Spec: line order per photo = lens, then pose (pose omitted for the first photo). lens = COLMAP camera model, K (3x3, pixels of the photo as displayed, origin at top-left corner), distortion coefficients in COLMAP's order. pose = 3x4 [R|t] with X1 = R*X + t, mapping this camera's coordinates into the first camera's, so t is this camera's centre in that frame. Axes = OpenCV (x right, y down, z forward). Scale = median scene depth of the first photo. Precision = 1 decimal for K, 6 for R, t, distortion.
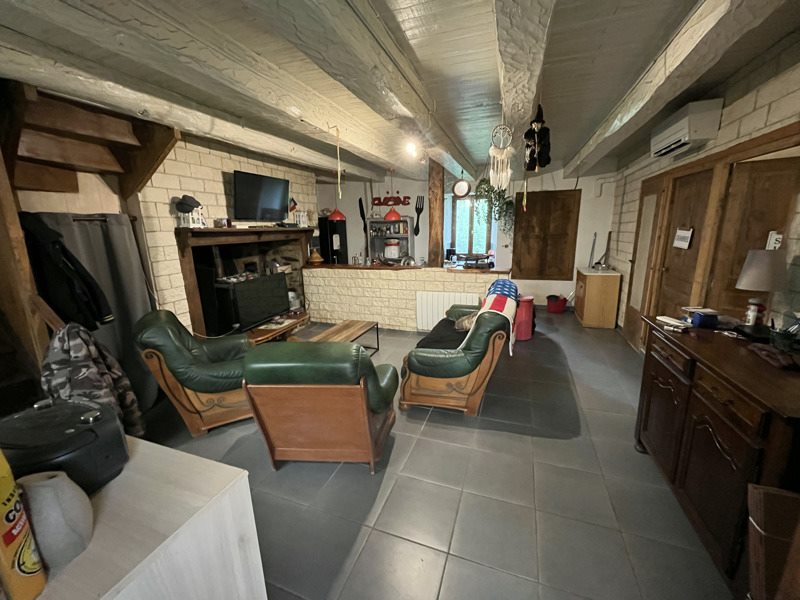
lens RADIAL K [[318.6, 0, 400.5], [0, 318.6, 300.0], [0, 0, 1]] dist [-0.000958, 0.000029]
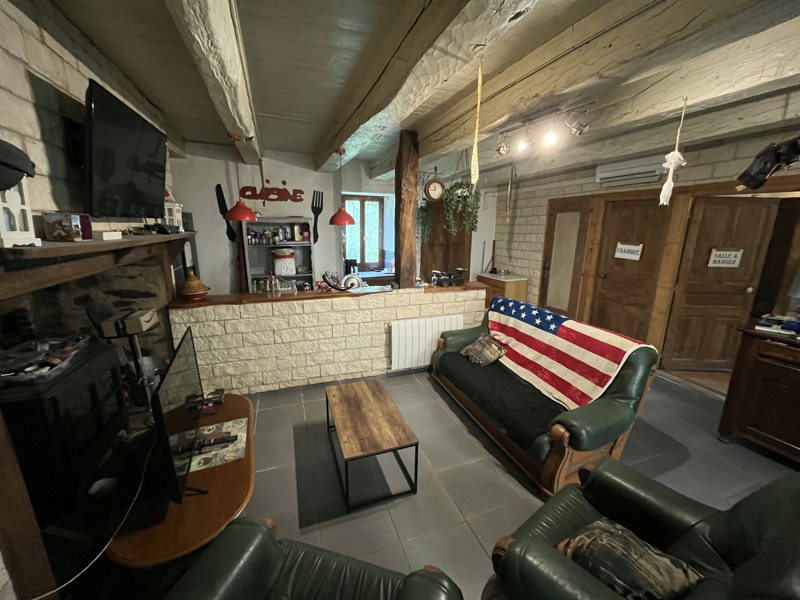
lens RADIAL K [[318.6, 0, 399.5], [0, 318.6, 301.3], [0, 0, 1]] dist [-0.000958, 0.000029]
pose [[0.768928, -0.118457, 0.628266, -0.313651], [0.114888, 0.992290, 0.046482, -0.085011], [-0.628928, 0.036439, 0.776609, 0.319803]]
